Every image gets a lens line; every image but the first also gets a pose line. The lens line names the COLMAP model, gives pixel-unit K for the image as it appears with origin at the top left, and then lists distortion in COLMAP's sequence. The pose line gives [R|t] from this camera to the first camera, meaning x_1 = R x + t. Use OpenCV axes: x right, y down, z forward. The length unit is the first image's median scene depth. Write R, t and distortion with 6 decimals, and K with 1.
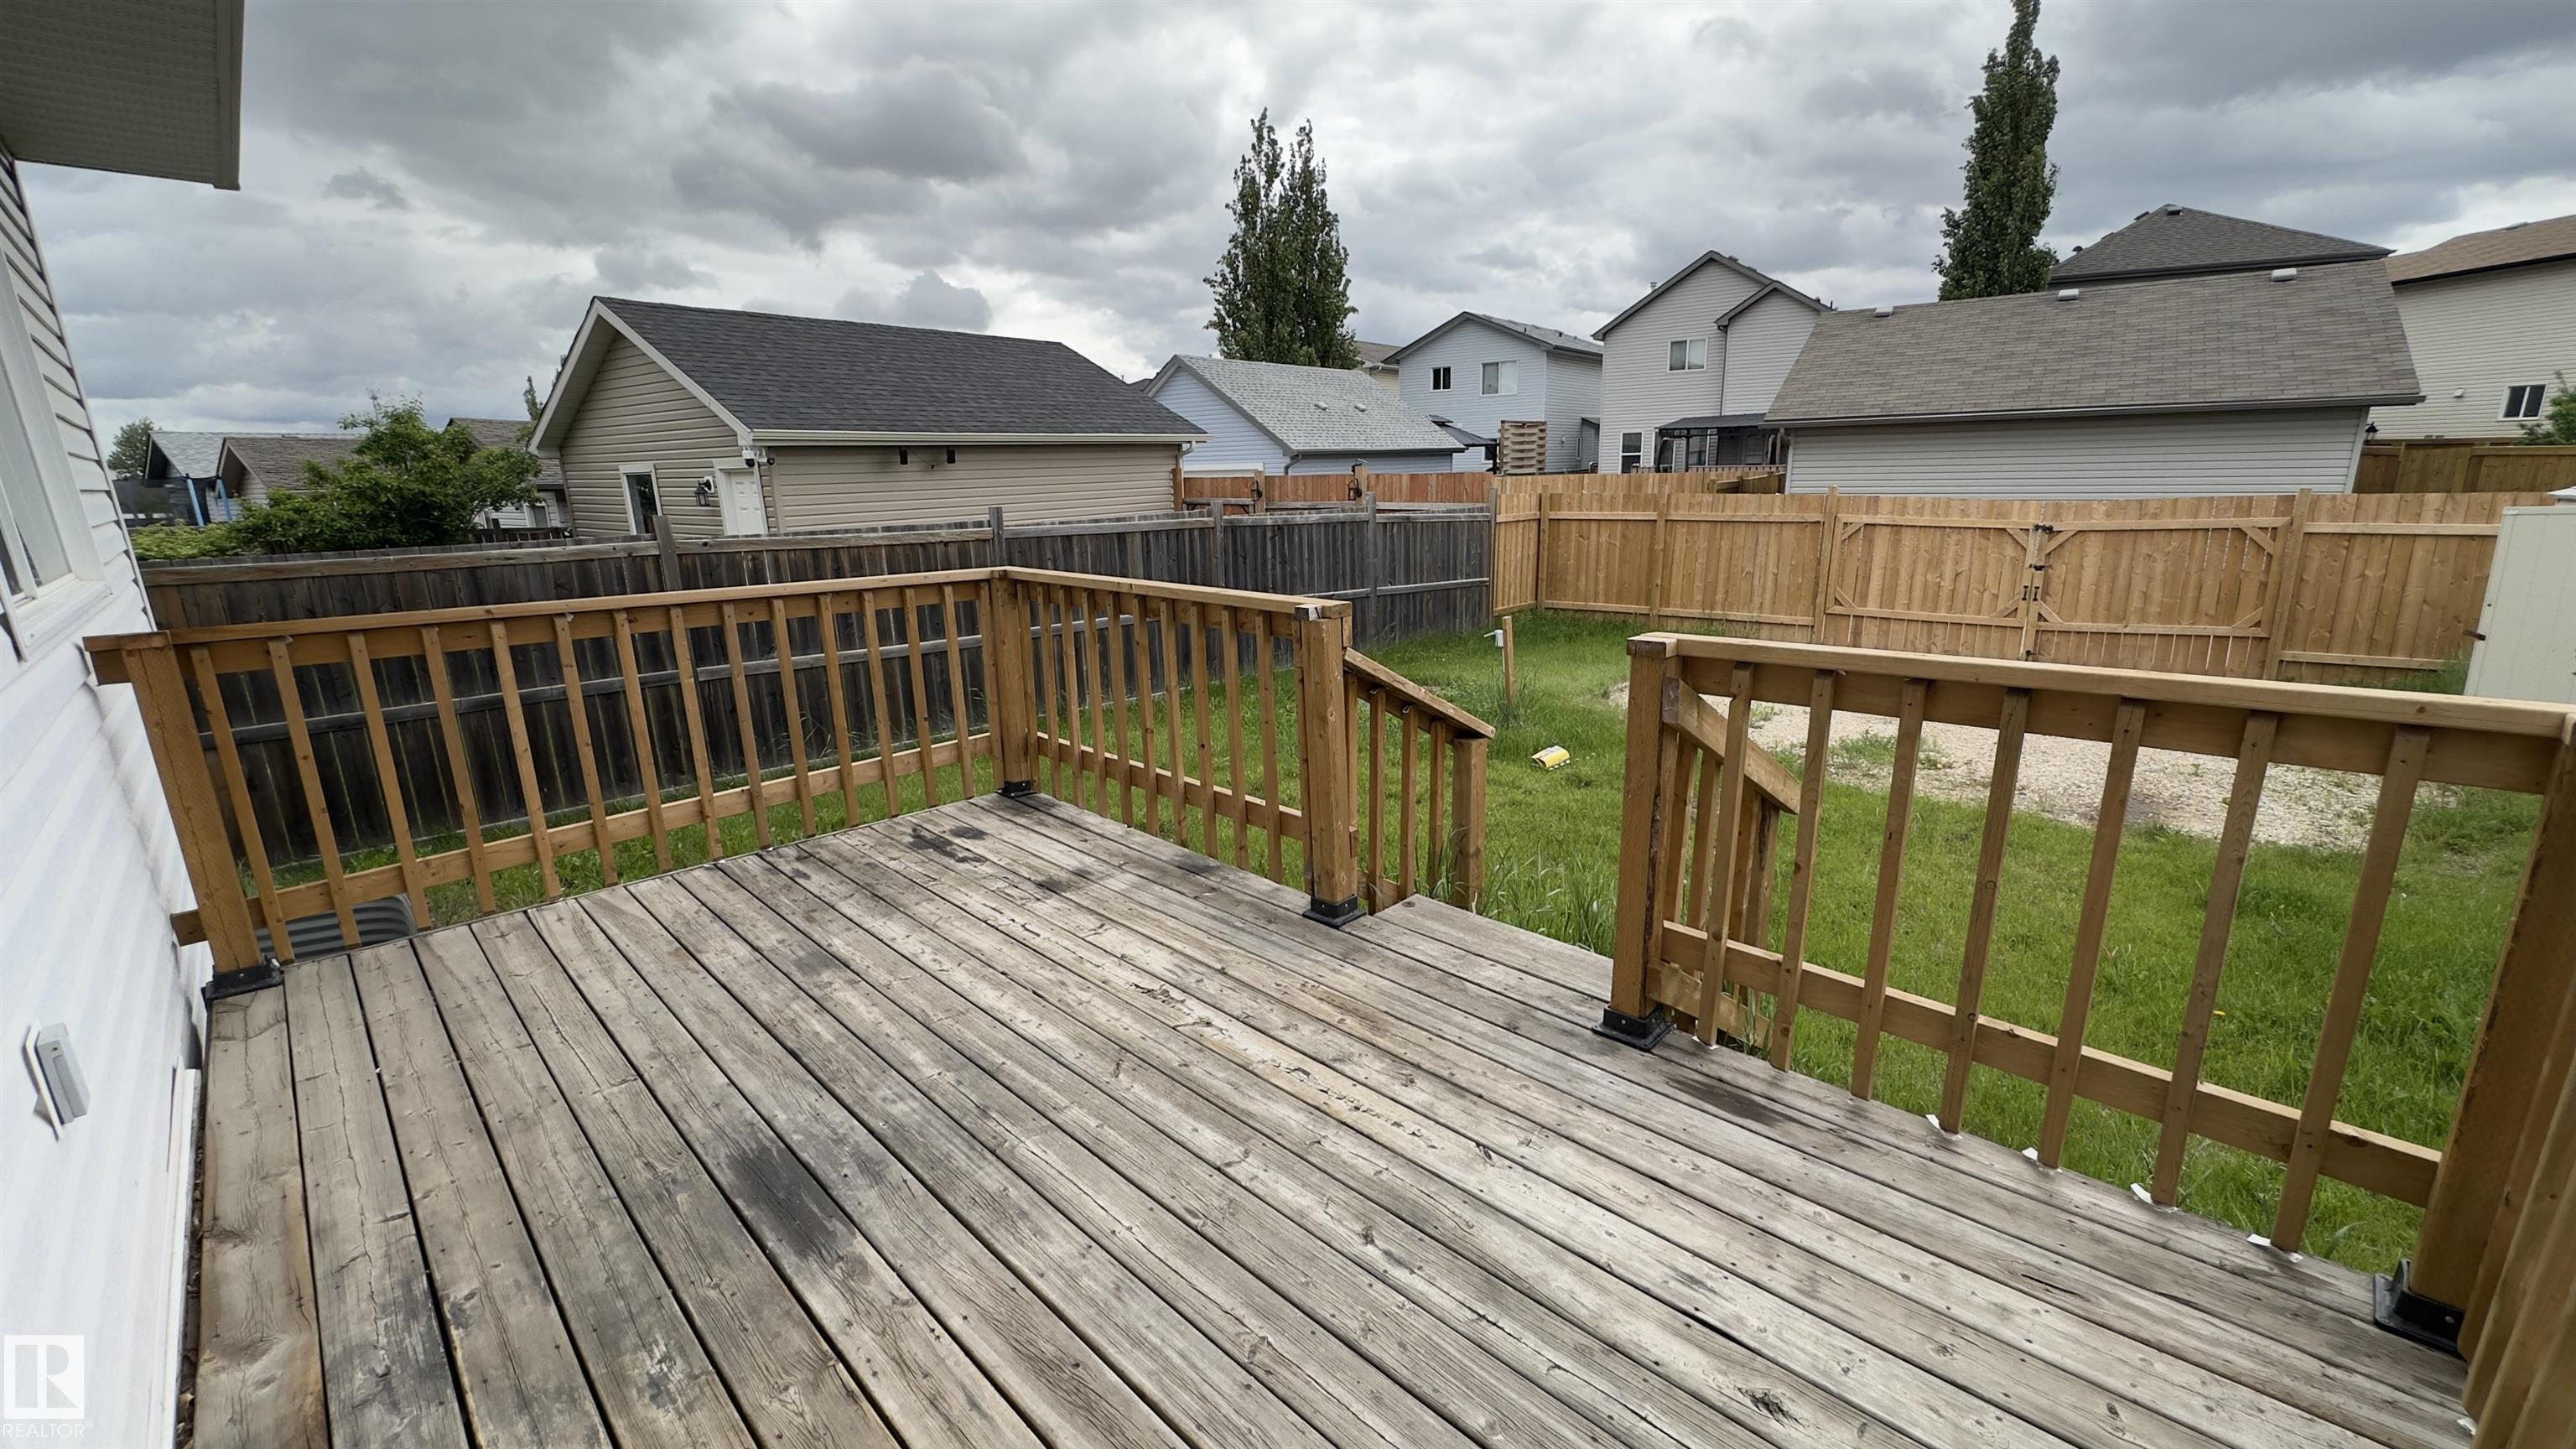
lens RADIAL K [[1026.8, 0, 1286.2], [0, 1026.8, 724.5], [0, 0, 1]] dist [-0.001959, -0.000126]
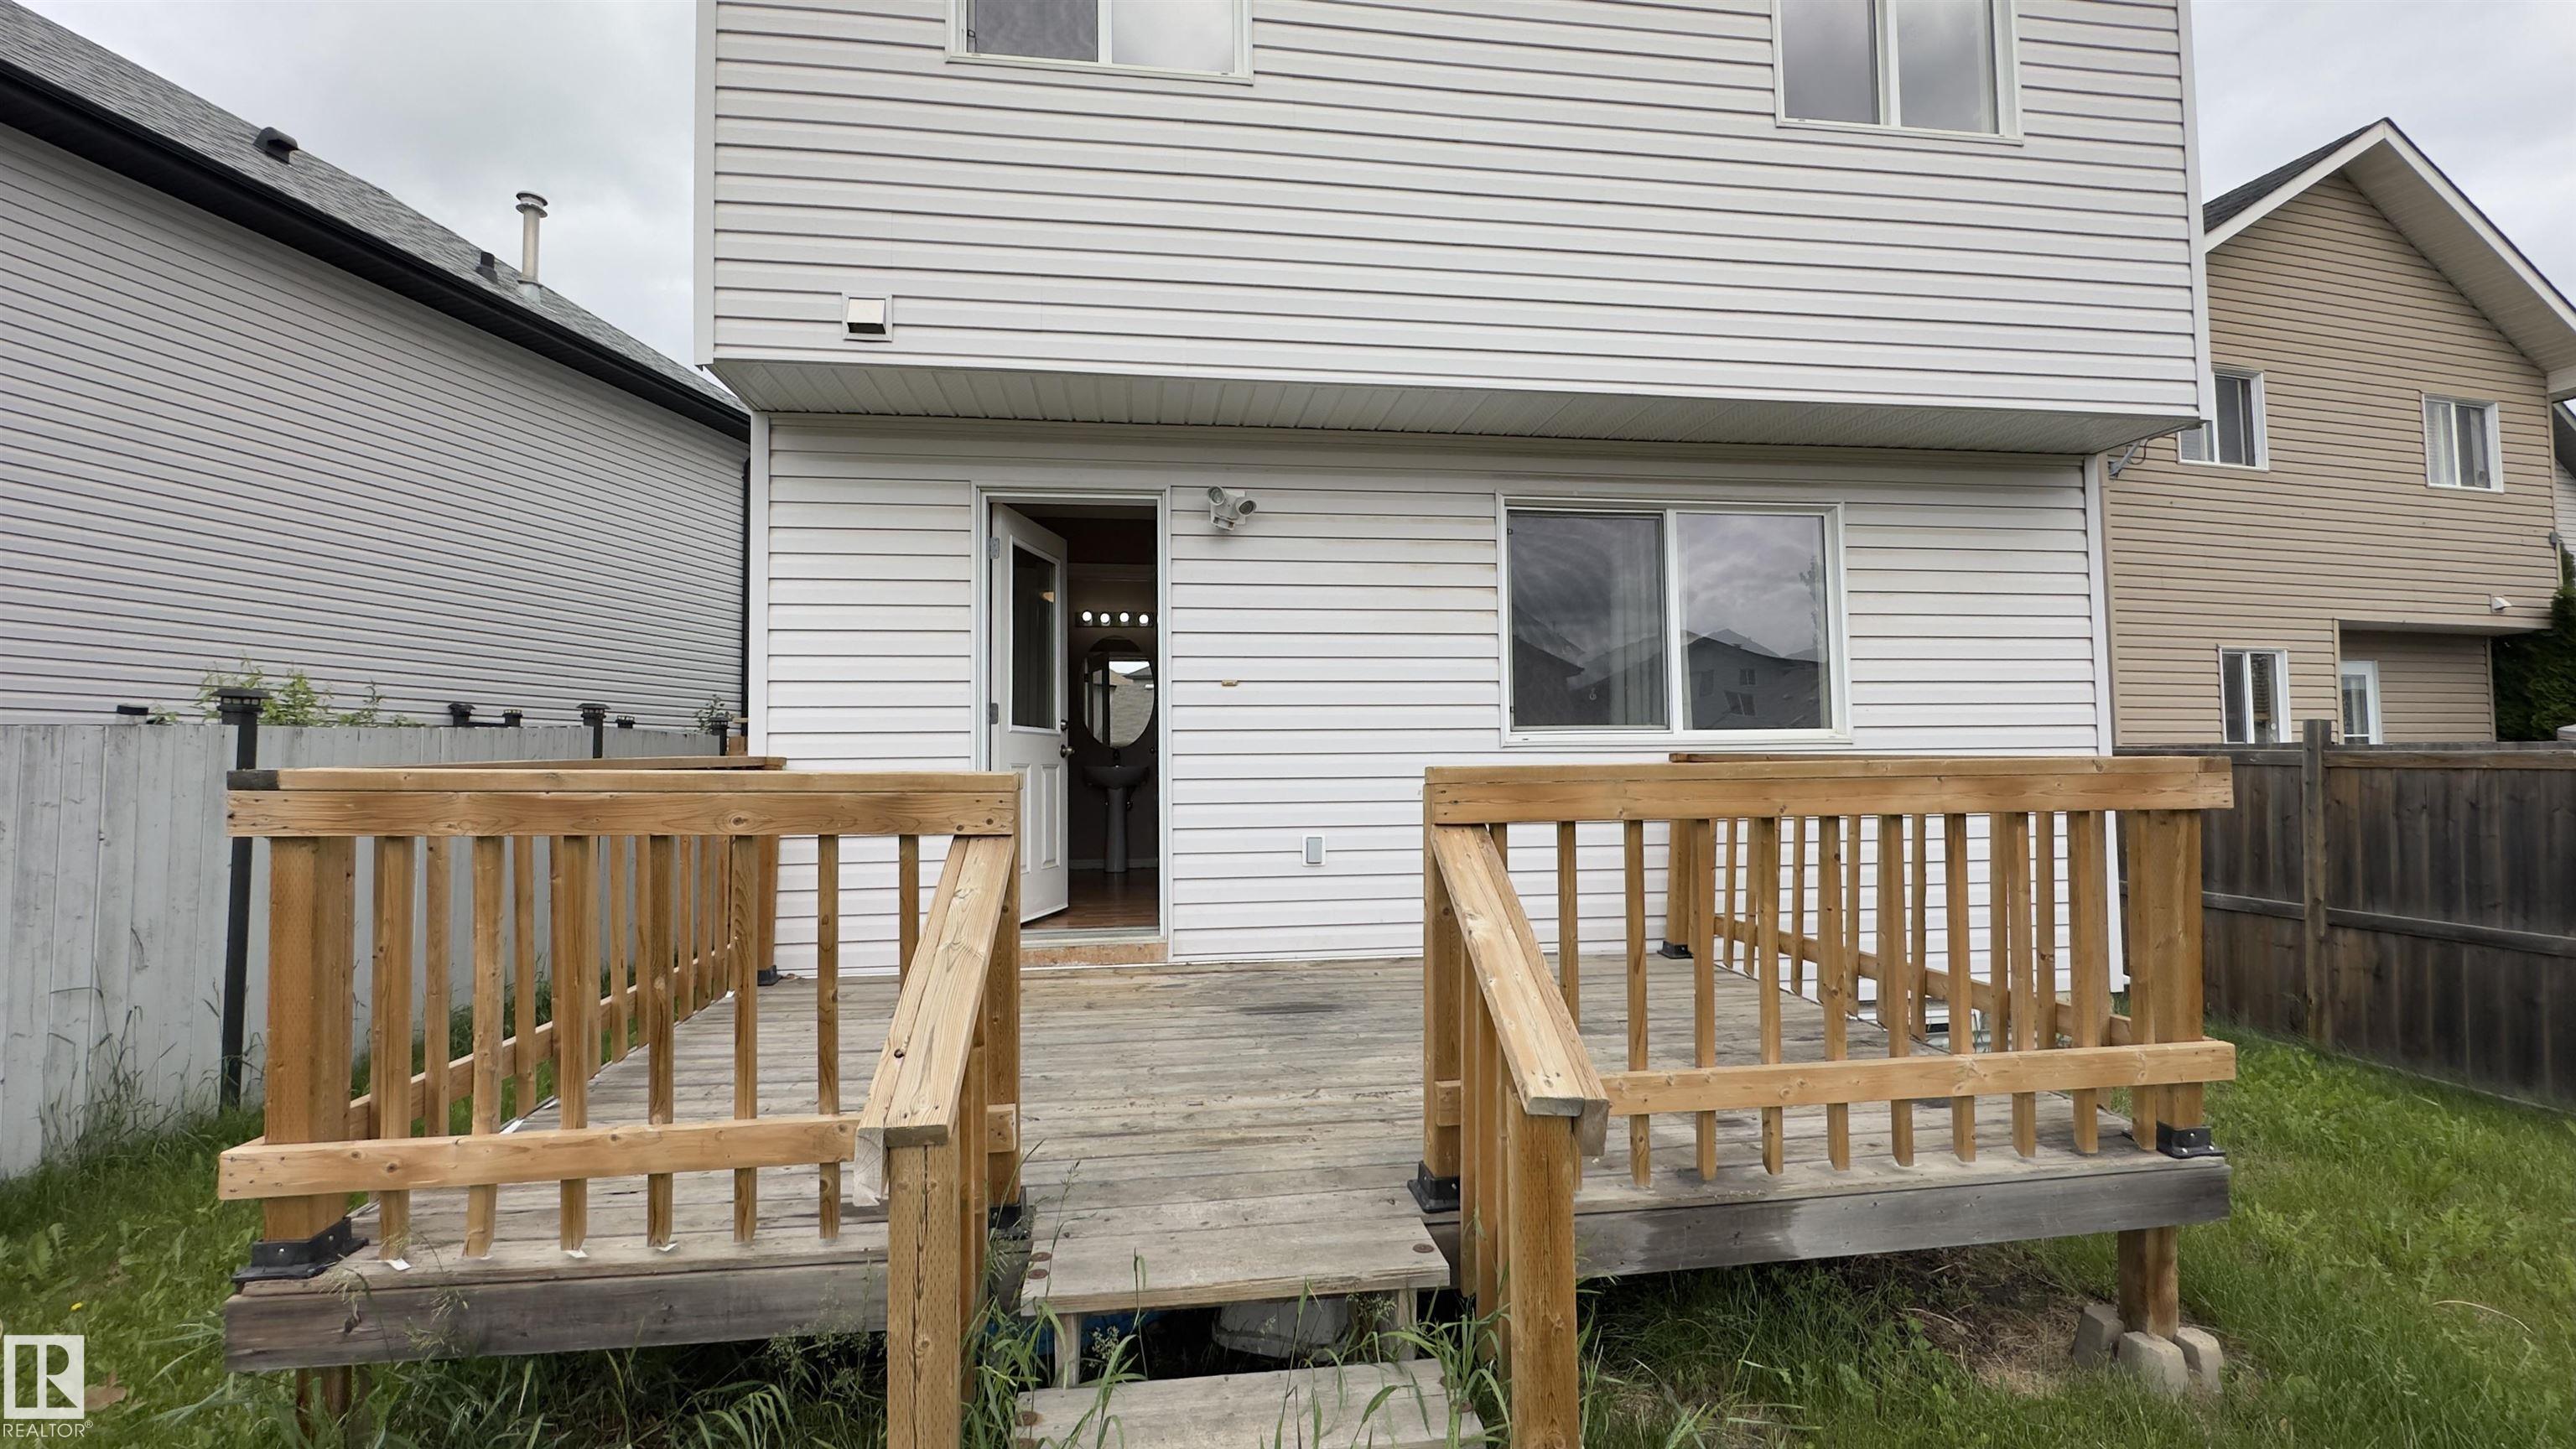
lens RADIAL K [[1026.8, 0, 1286.2], [0, 1026.8, 724.5], [0, 0, 1]] dist [-0.001959, -0.000126]
pose [[-0.609679, 0.003946, -0.792638, 0.791044], [-0.173338, 0.975120, 0.138182, -0.253822], [0.773463, 0.221641, -0.593827, 1.456041]]
